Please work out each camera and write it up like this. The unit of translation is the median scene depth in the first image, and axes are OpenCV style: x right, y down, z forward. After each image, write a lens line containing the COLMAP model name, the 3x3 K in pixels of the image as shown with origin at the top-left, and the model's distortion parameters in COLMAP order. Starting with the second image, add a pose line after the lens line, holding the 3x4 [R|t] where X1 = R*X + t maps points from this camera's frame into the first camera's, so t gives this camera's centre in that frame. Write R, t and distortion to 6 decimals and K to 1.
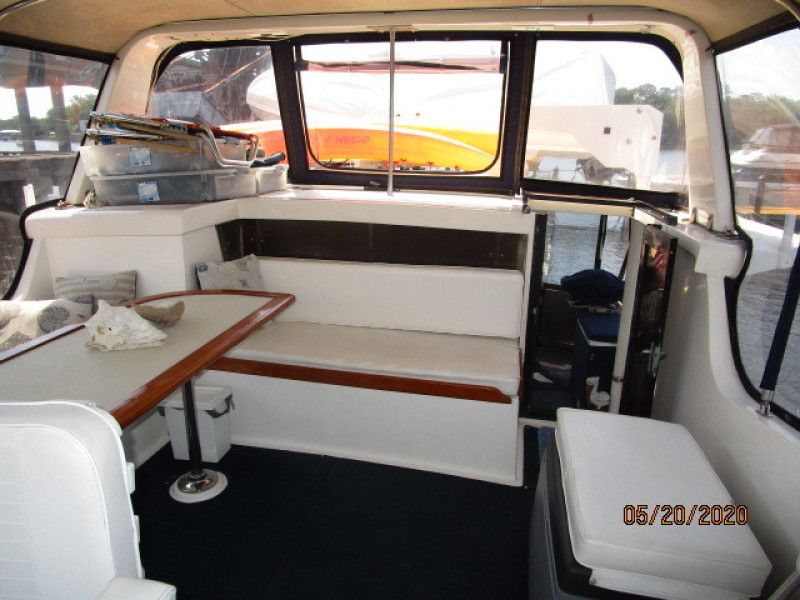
lens RADIAL K [[573.8, 0, 399.4], [0, 573.8, 302.1], [0, 0, 1]] dist [-0.028953, 0.010272]
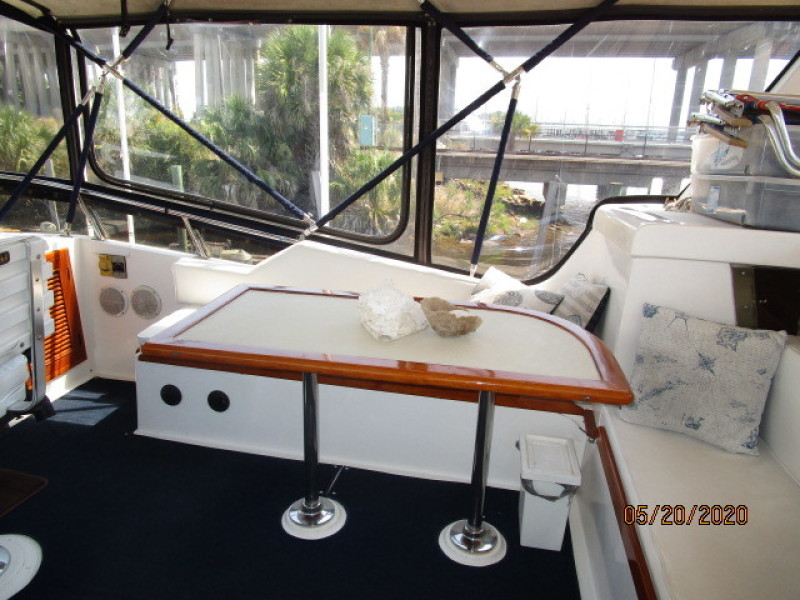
lens RADIAL K [[573.8, 0, 391.1], [0, 573.8, 300.9], [0, 0, 1]] dist [-0.028953, 0.010272]
pose [[0.018384, 0.293837, -0.955679, 0.284830], [-0.311505, 0.909949, 0.273784, -0.157290], [0.950067, 0.292666, 0.108260, 0.612496]]
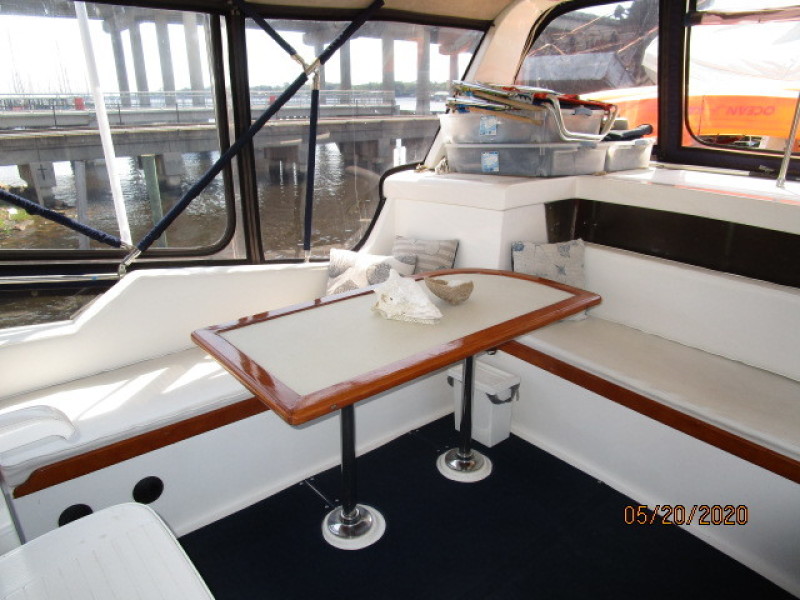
lens RADIAL K [[573.8, 0, 398.6], [0, 573.8, 303.3], [0, 0, 1]] dist [-0.028953, 0.010272]
pose [[0.781727, 0.207214, -0.588188, 0.077769], [-0.169590, 0.978274, 0.119246, -0.047184], [0.600118, 0.006533, 0.799885, 0.113954]]
